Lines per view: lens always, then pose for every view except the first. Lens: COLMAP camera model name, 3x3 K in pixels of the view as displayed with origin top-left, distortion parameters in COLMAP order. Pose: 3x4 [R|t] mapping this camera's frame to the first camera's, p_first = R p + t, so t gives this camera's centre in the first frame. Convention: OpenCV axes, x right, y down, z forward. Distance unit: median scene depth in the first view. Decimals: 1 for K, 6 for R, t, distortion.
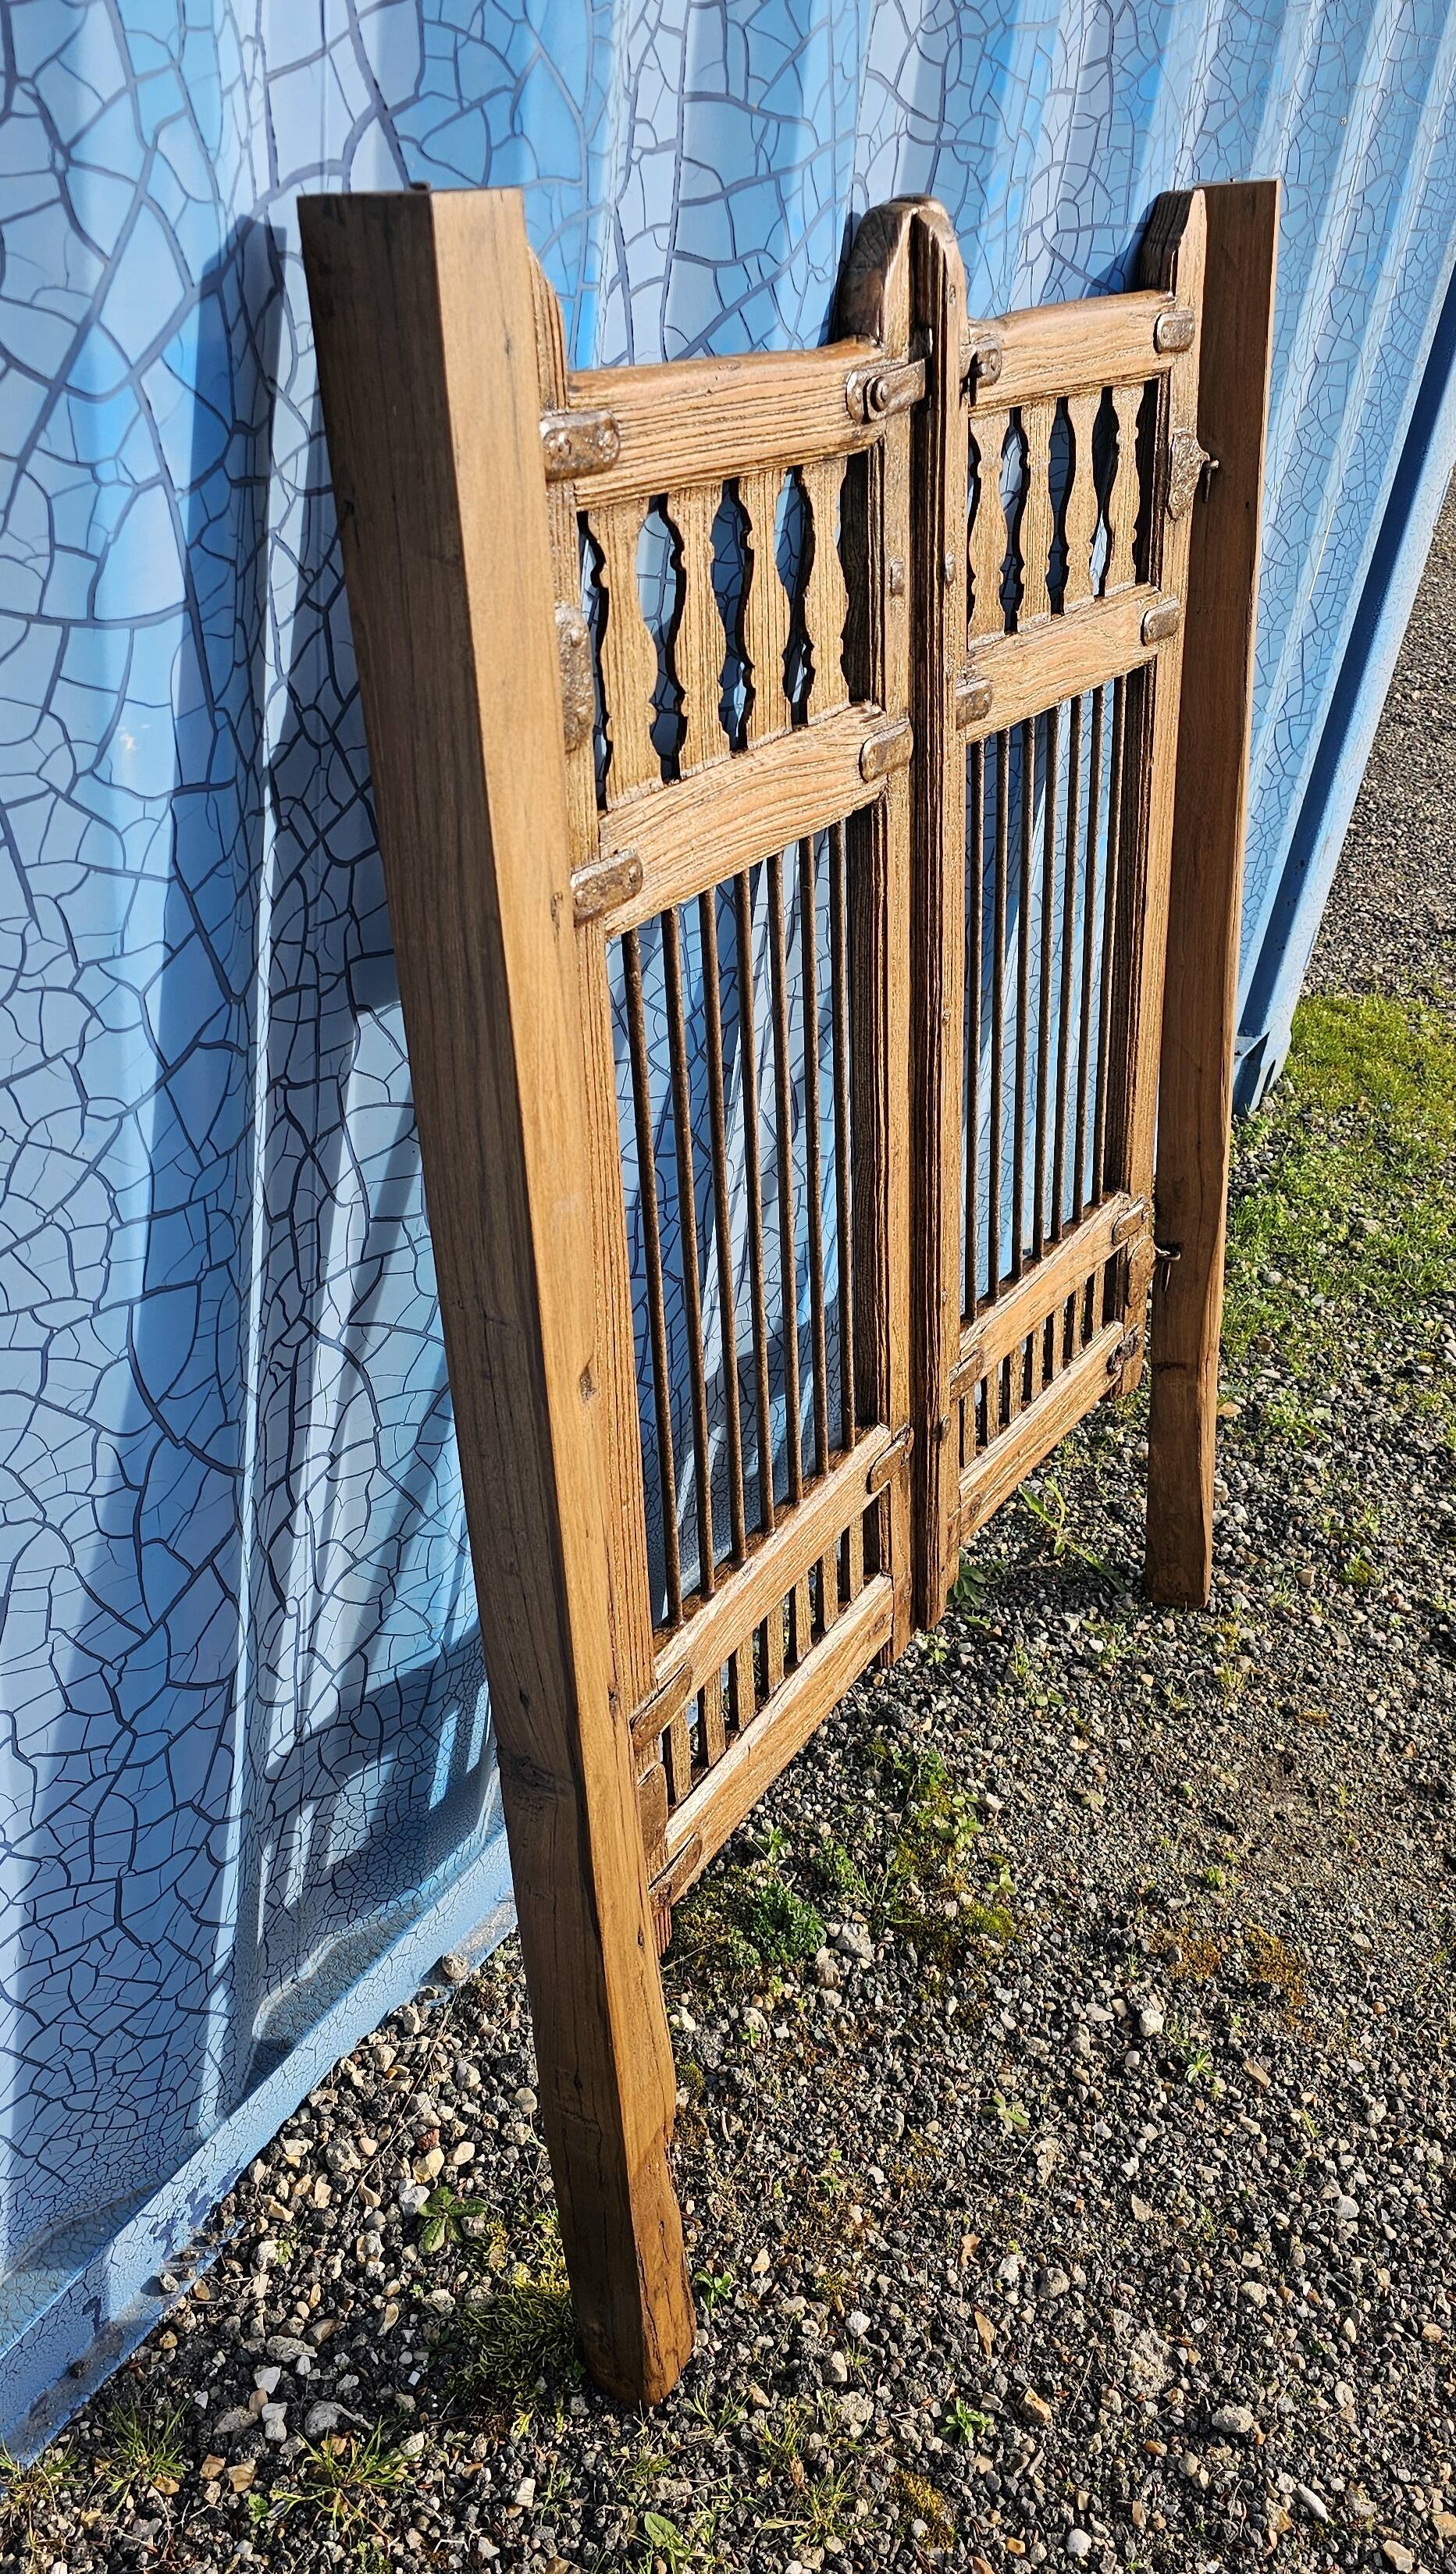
lens RADIAL K [[2118.1, 0, 788.9], [0, 2118.1, 1304.0], [0, 0, 1]] dist [0.056171, -0.059584]
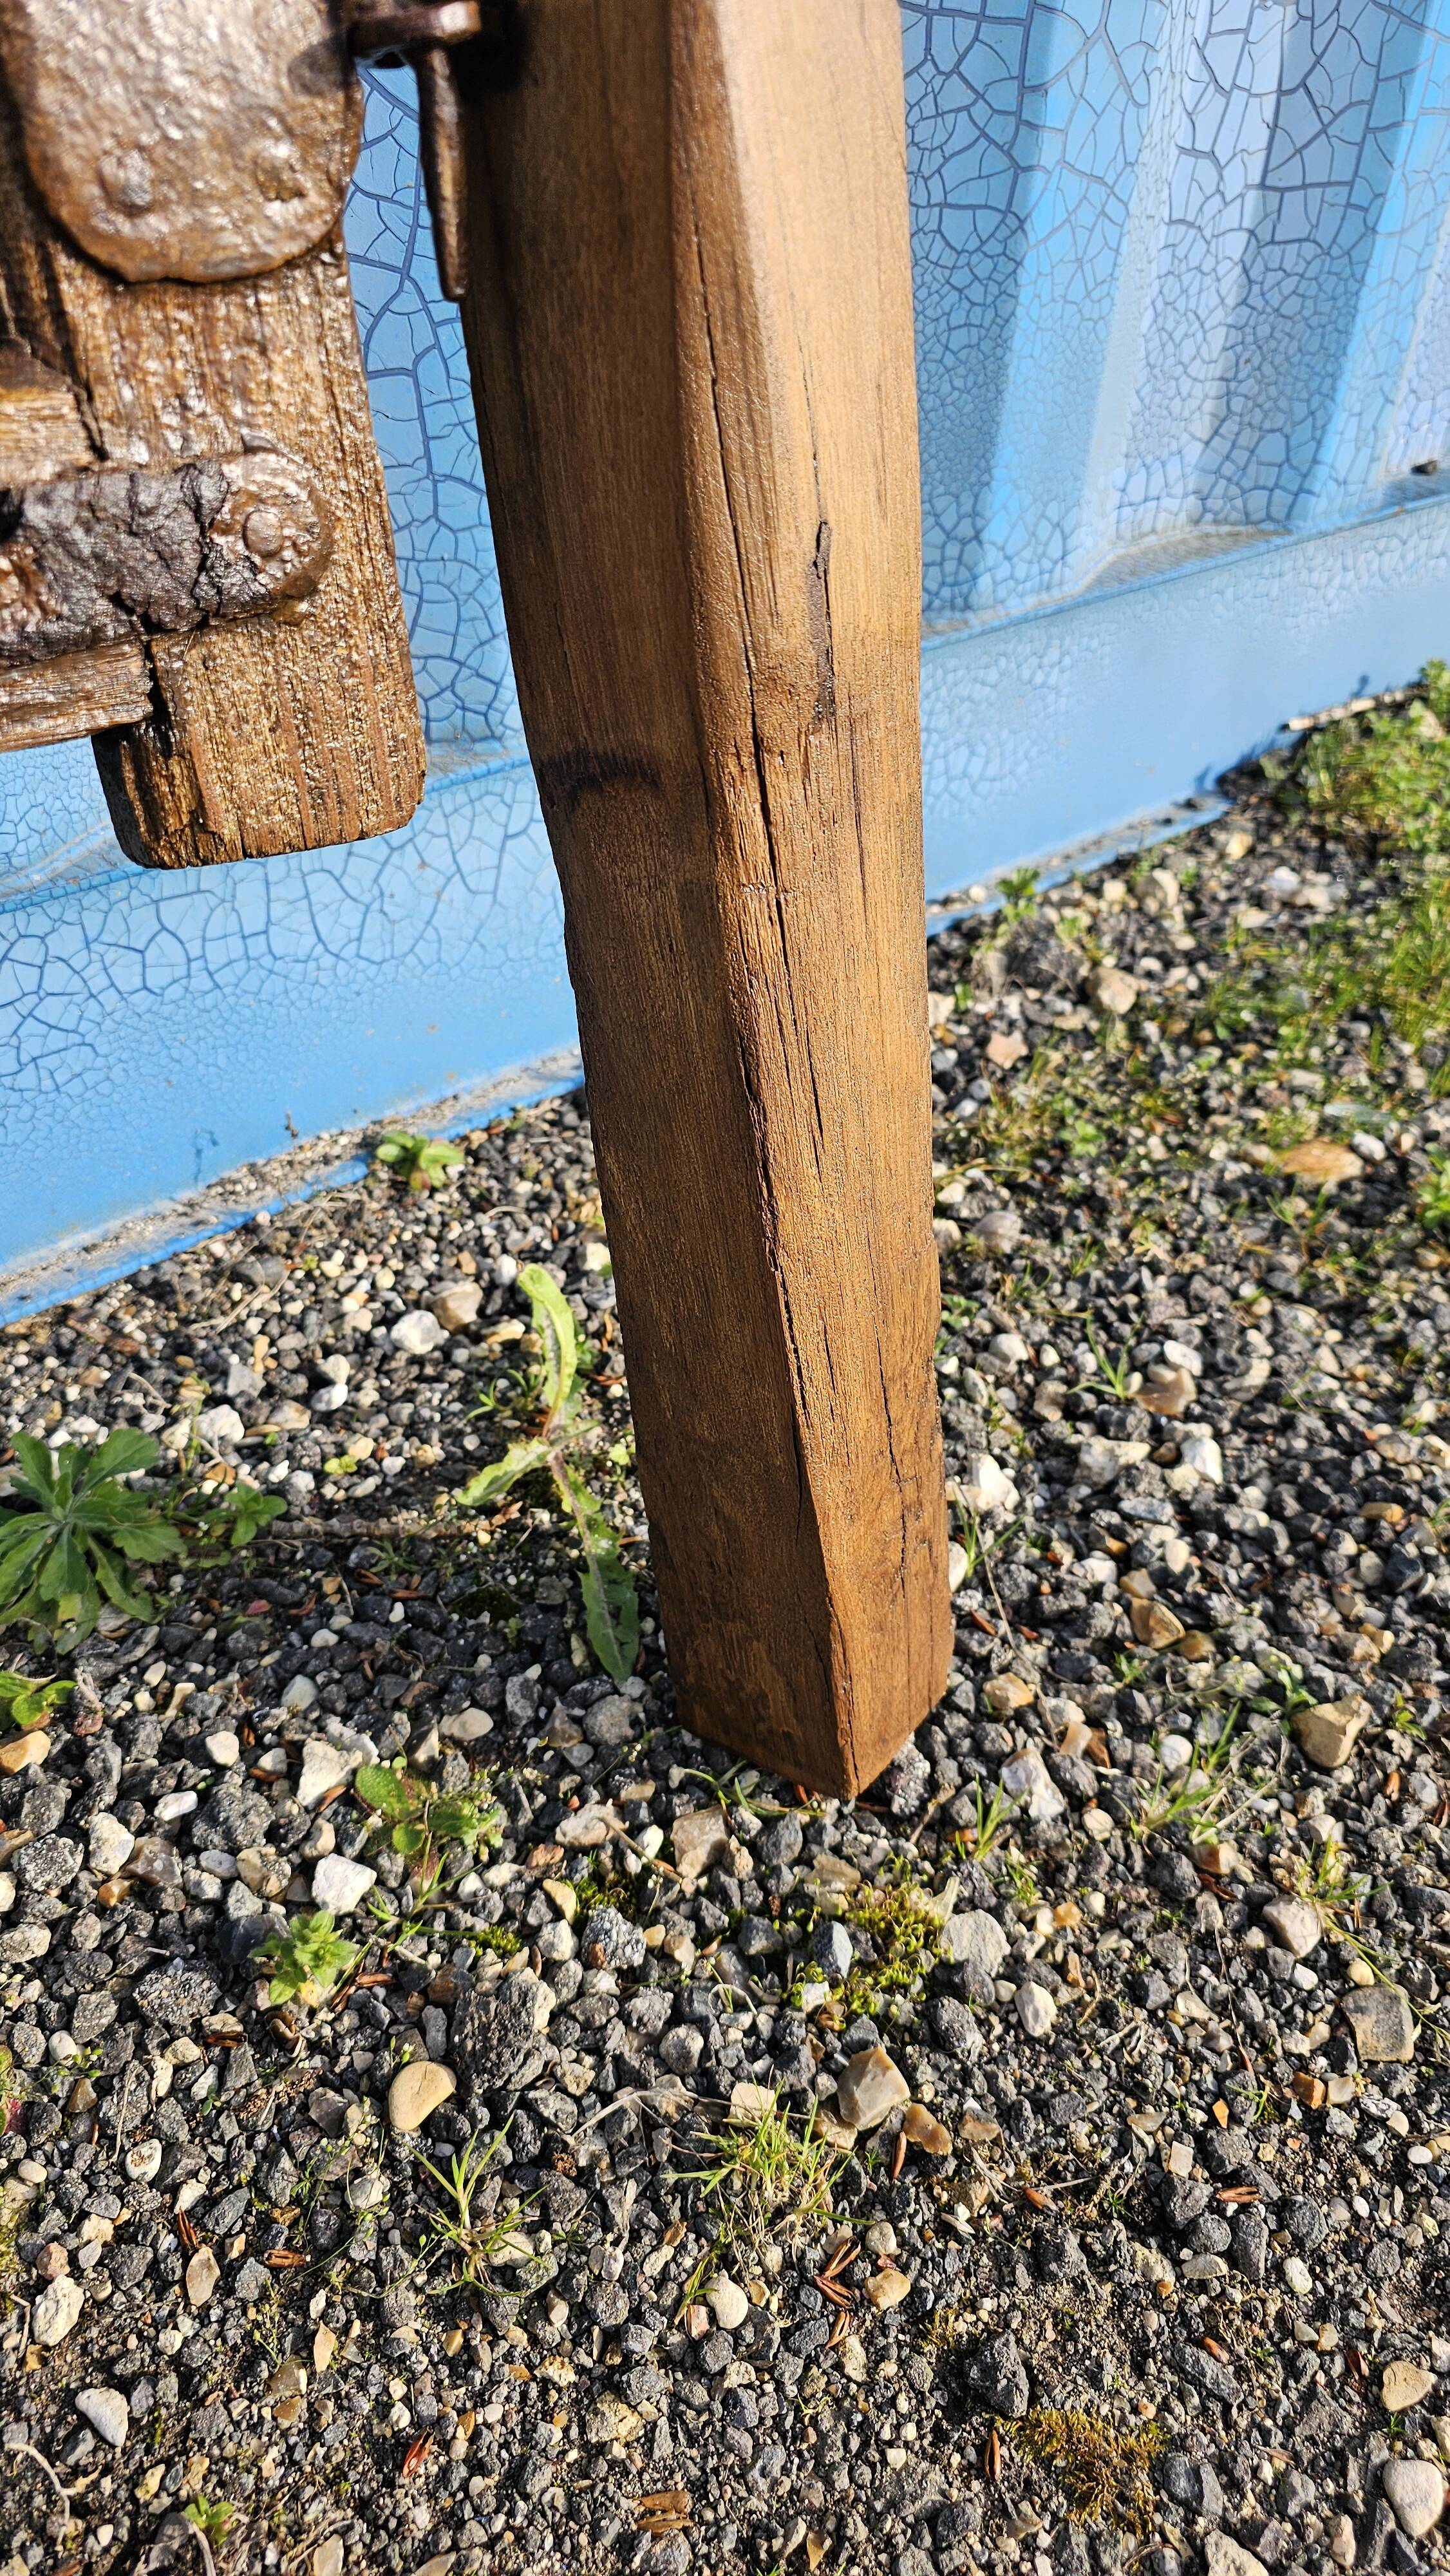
lens RADIAL K [[1749.2, 0, 762.3], [0, 1749.2, 1281.9], [0, 0, 1]] dist [0.039662, -0.040810]
pose [[0.942489, 0.142919, -0.302140, 0.349513], [-0.115110, 0.987462, 0.108021, 0.079859], [0.313790, -0.067029, 0.947124, 1.136137]]
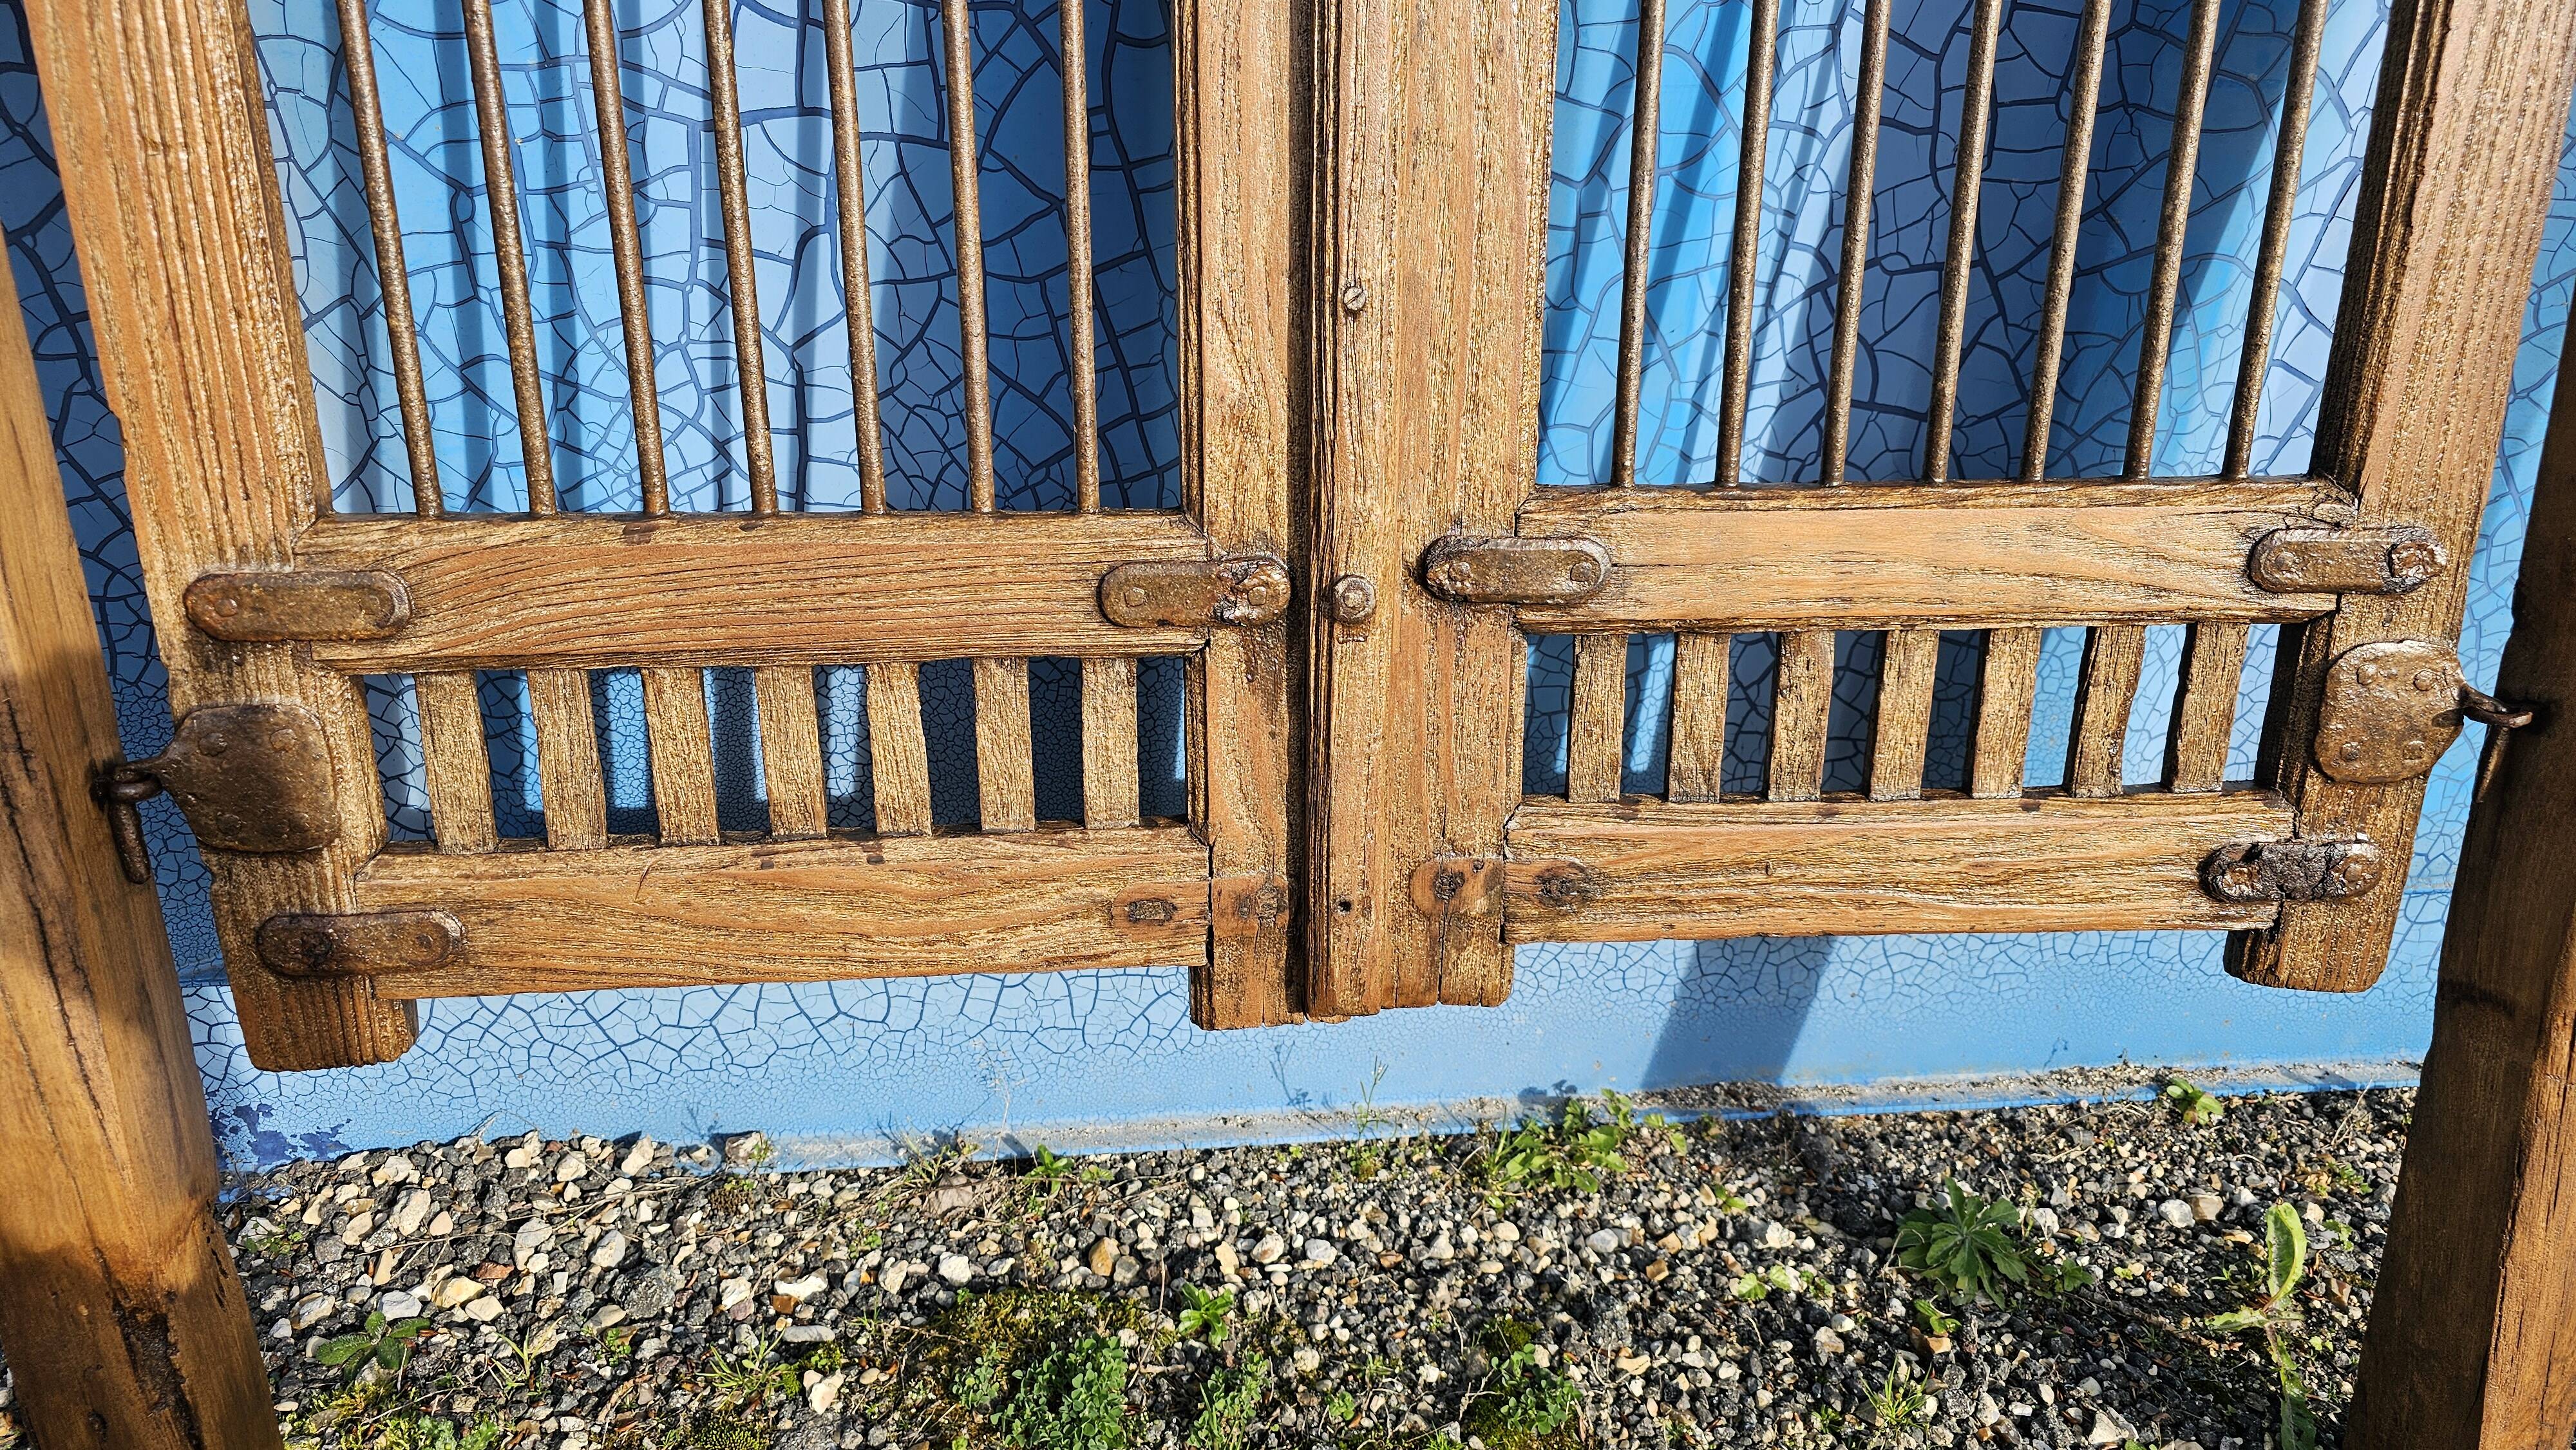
lens RADIAL K [[1749.2, 0, 1242.6], [0, 1749.2, 703.9], [0, 0, 1]] dist [0.039662, -0.040810]
pose [[0.554360, 0.282155, -0.782990, 0.418264], [-0.393367, 0.917895, 0.052263, 0.074445], [0.733449, 0.279030, 0.619835, 0.776593]]
